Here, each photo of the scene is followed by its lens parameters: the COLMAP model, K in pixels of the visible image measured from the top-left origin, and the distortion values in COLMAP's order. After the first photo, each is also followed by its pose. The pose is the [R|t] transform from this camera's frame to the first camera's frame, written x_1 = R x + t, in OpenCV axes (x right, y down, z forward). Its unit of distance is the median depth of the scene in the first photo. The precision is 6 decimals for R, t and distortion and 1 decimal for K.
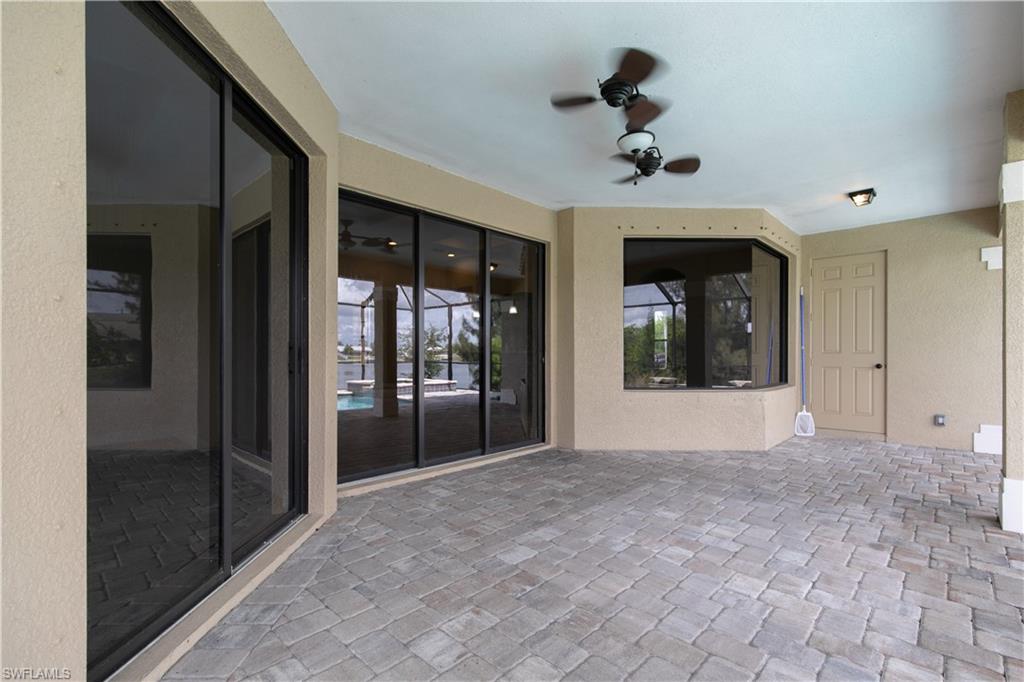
lens RADIAL K [[464.4, 0, 510.7], [0, 464.4, 355.0], [0, 0, 1]] dist [0.002629, 0.000602]
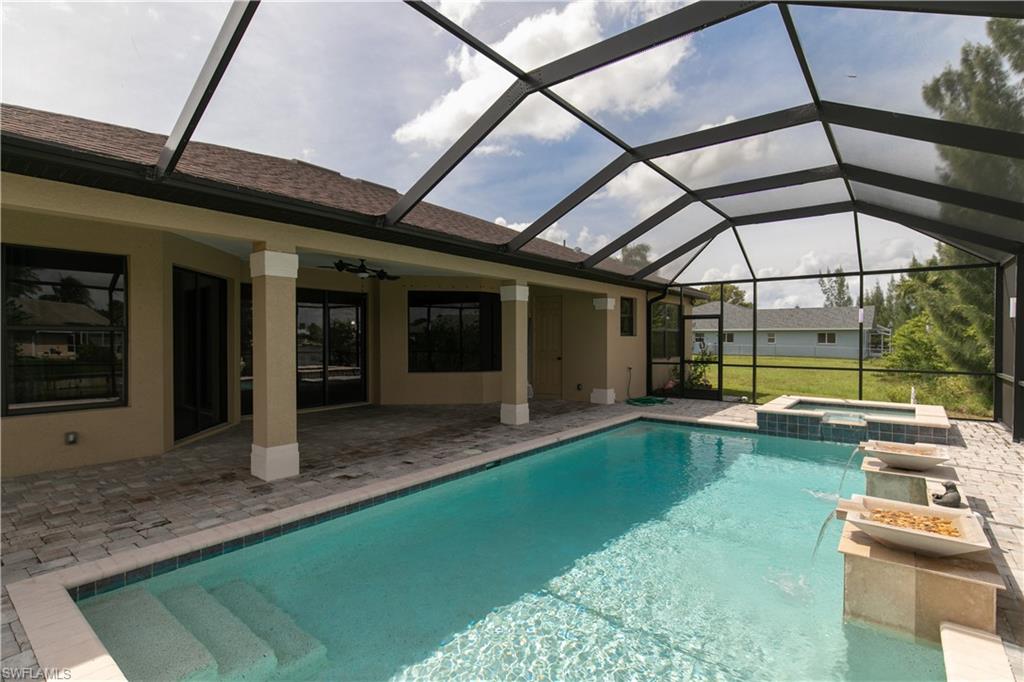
lens RADIAL K [[494.2, 0, 512.0], [0, 494.2, 341.0], [0, 0, 1]] dist [0.000253, -0.000005]
pose [[0.994955, -0.002562, 0.100288, 0.454082], [0.001961, 0.999980, 0.006090, -0.061090], [-0.100301, -0.005862, 0.994940, -0.993402]]
